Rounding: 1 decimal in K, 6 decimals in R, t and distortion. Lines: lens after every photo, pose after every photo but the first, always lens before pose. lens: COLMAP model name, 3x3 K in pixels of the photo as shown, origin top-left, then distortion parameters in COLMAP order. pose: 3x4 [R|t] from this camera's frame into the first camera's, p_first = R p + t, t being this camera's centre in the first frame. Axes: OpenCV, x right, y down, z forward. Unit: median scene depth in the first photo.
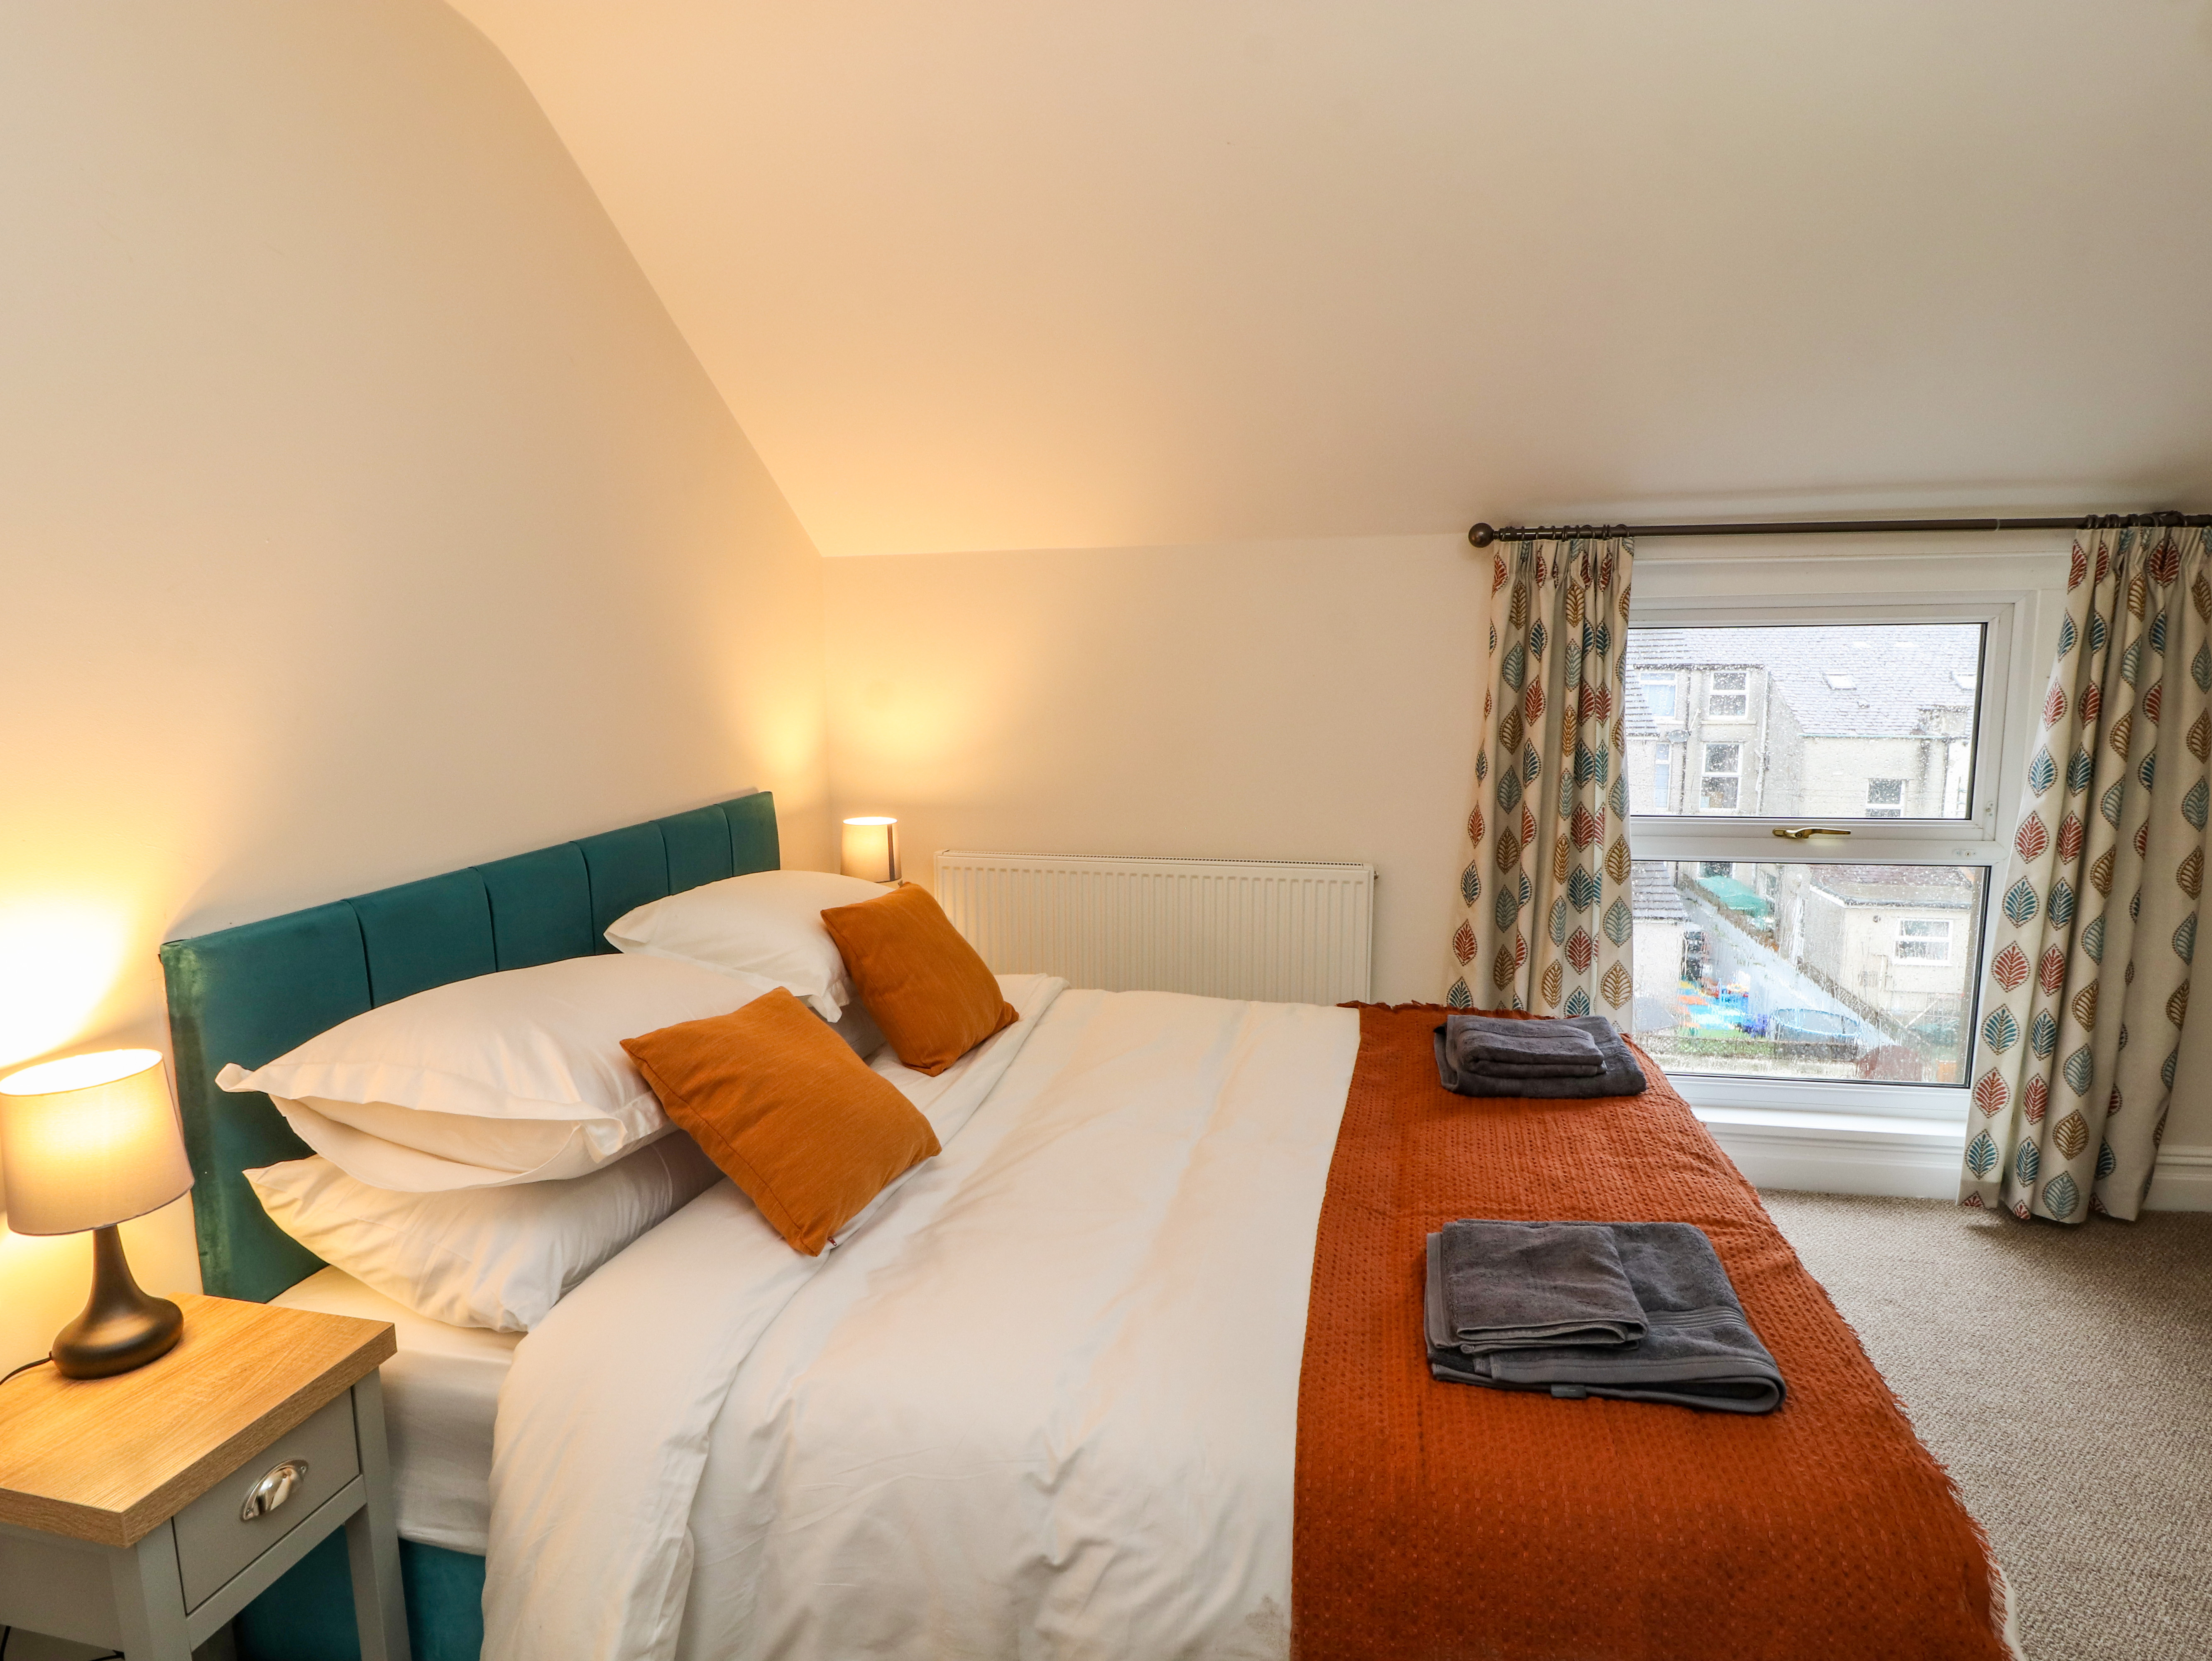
lens RADIAL K [[1213.9, 0, 1095.9], [0, 1213.9, 810.2], [0, 0, 1]] dist [-0.001008, -0.001187]
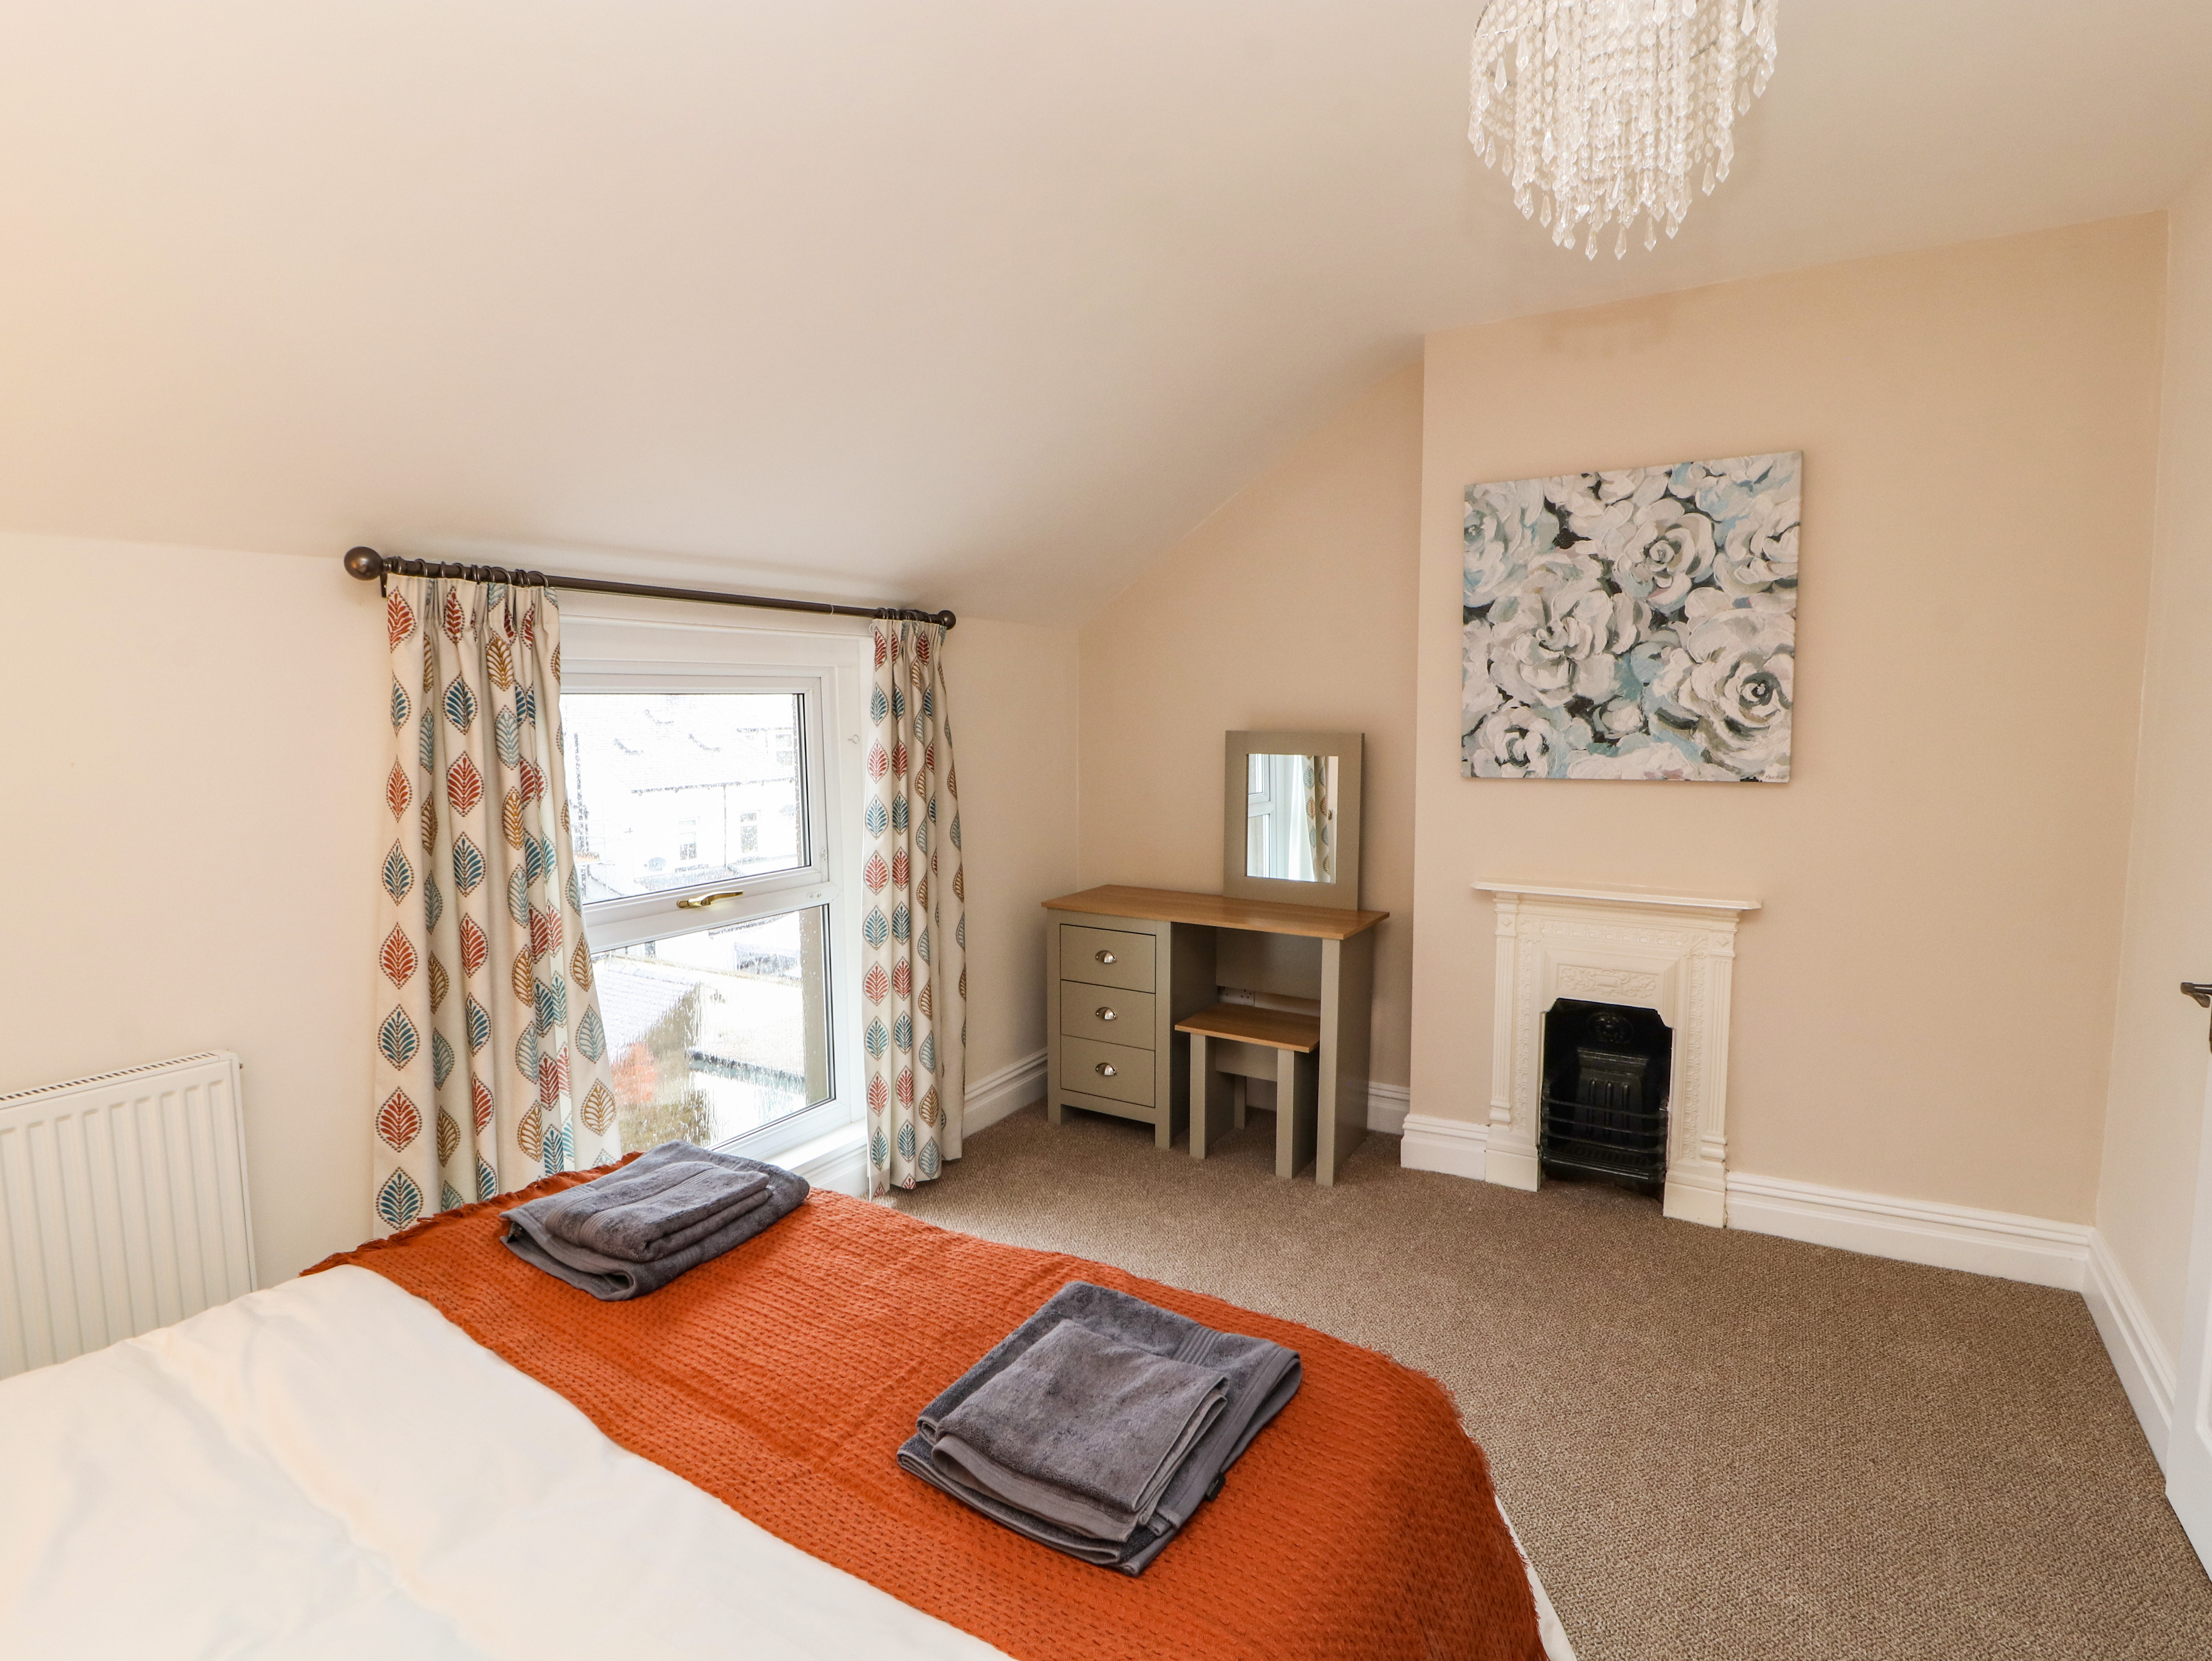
lens RADIAL K [[1213.9, 0, 1095.9], [0, 1213.9, 810.2], [0, 0, 1]] dist [-0.001008, -0.001187]
pose [[0.293123, -0.077072, 0.952963, -0.290050], [0.128622, 0.990863, 0.040574, -0.057776], [-0.947383, 0.110679, 0.300358, 0.419476]]
